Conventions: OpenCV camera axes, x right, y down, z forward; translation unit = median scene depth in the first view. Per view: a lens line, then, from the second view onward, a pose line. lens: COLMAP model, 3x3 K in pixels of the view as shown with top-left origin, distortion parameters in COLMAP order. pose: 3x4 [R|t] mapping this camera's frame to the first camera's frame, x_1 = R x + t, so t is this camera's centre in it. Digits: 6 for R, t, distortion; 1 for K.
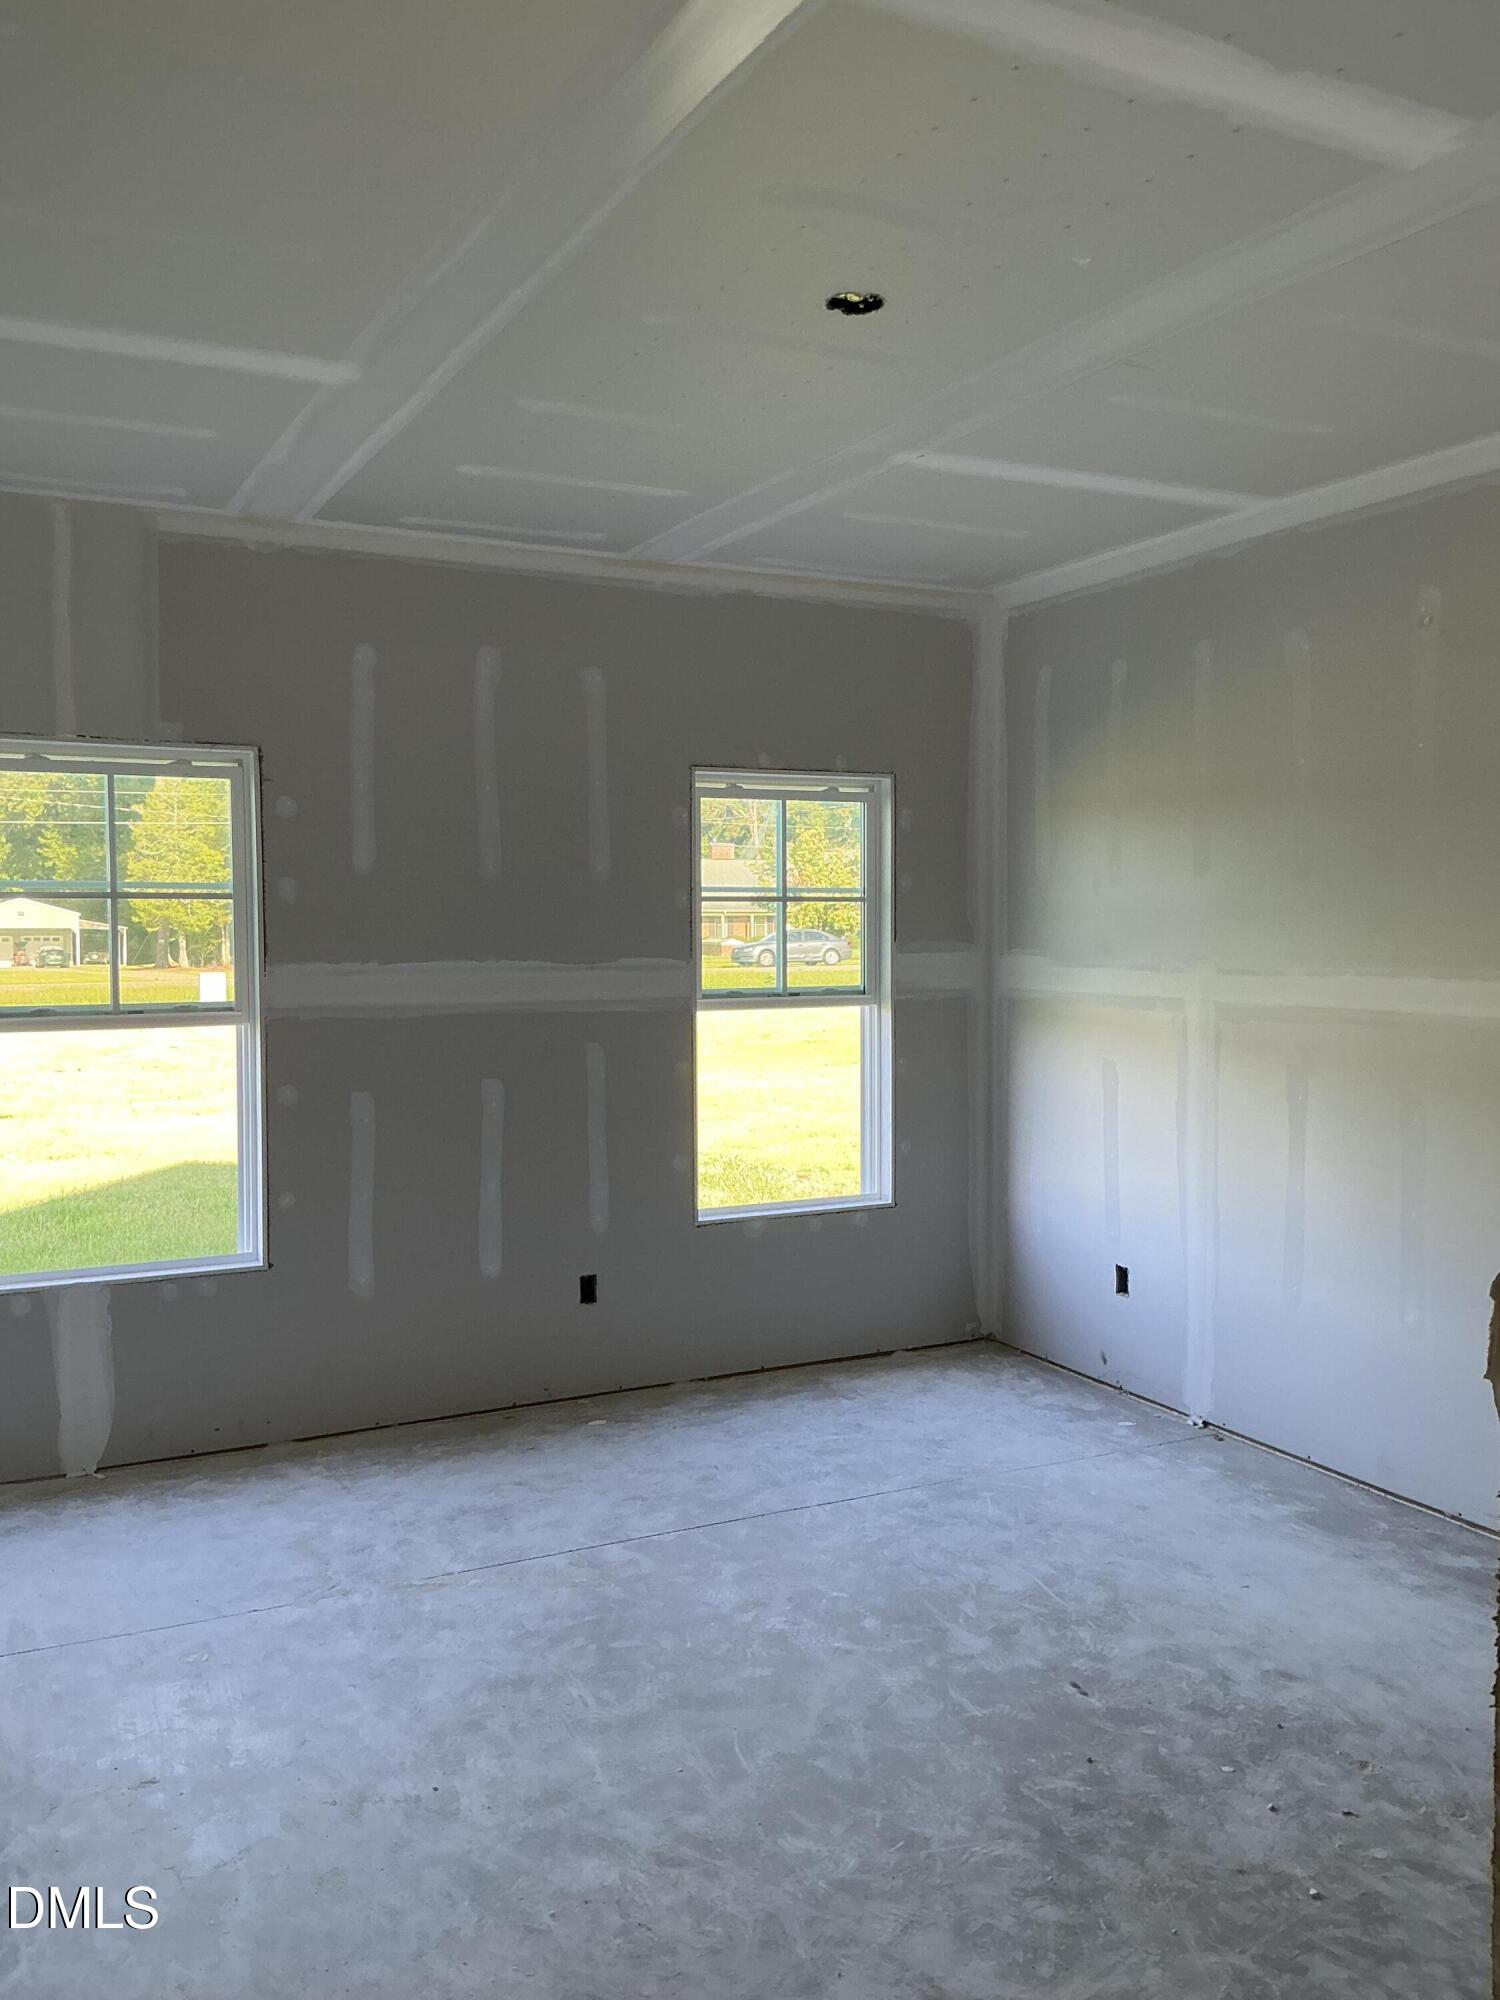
lens RADIAL K [[1760.4, 0, 750.0], [0, 1760.4, 1000.0], [0, 0, 1]] dist [0.002125, 0.000301]
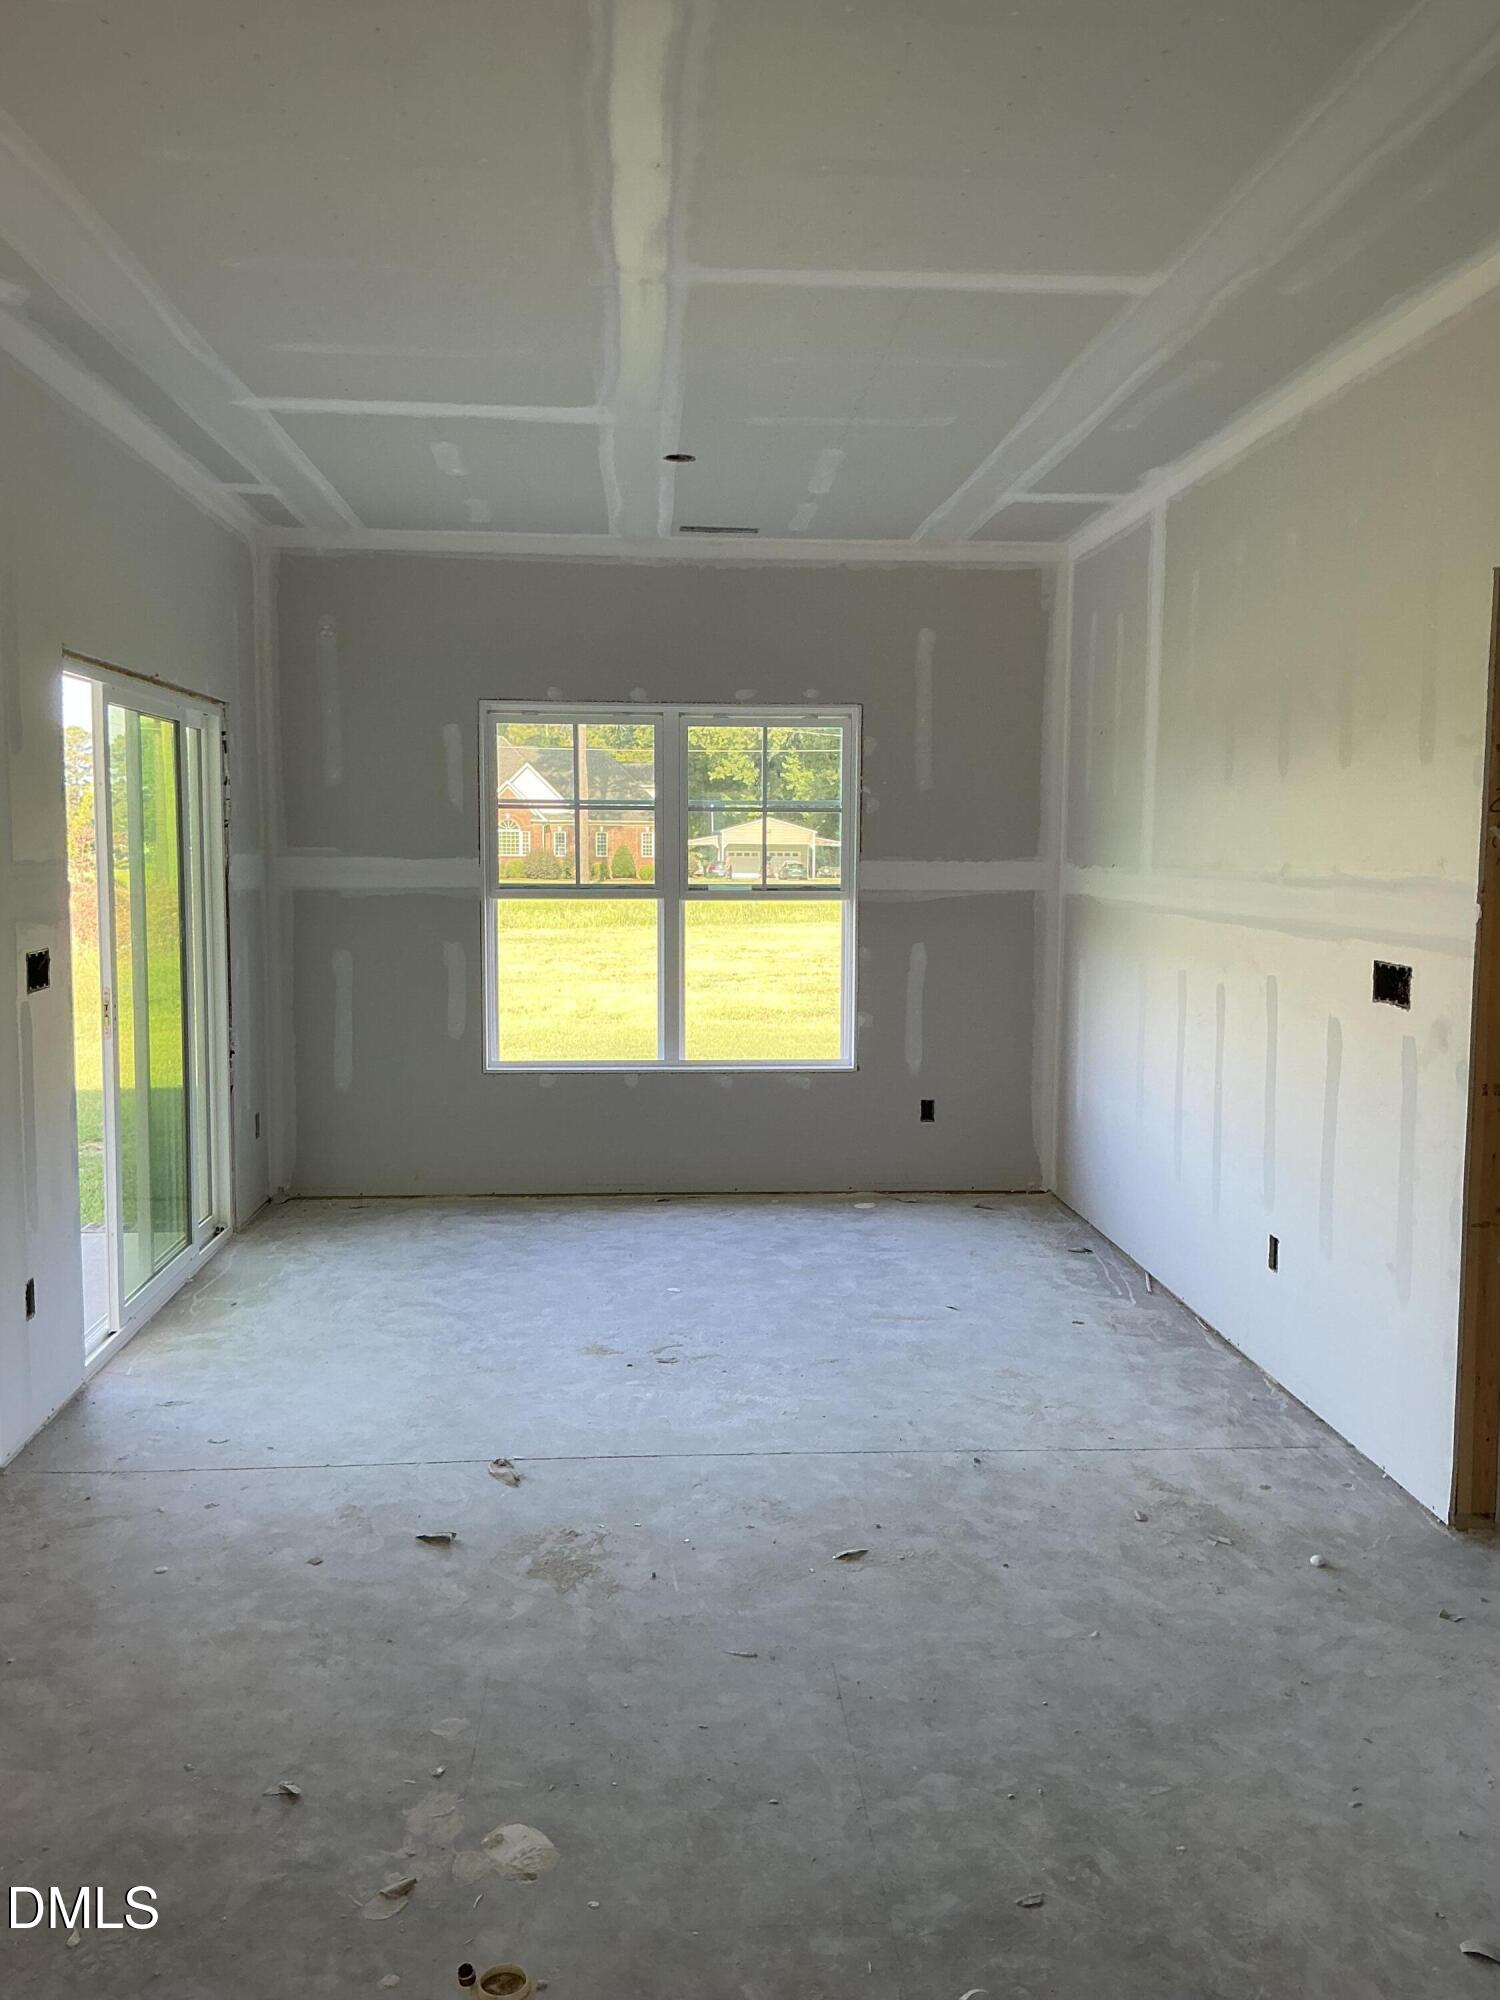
lens RADIAL K [[1760.4, 0, 750.0], [0, 1760.4, 1000.0], [0, 0, 1]] dist [0.002125, 0.000301]
pose [[0.890687, 0.041057, -0.452760, 0.538394], [-0.020301, 0.998512, 0.050610, 0.010252], [0.454164, -0.035886, 0.890195, -0.065464]]
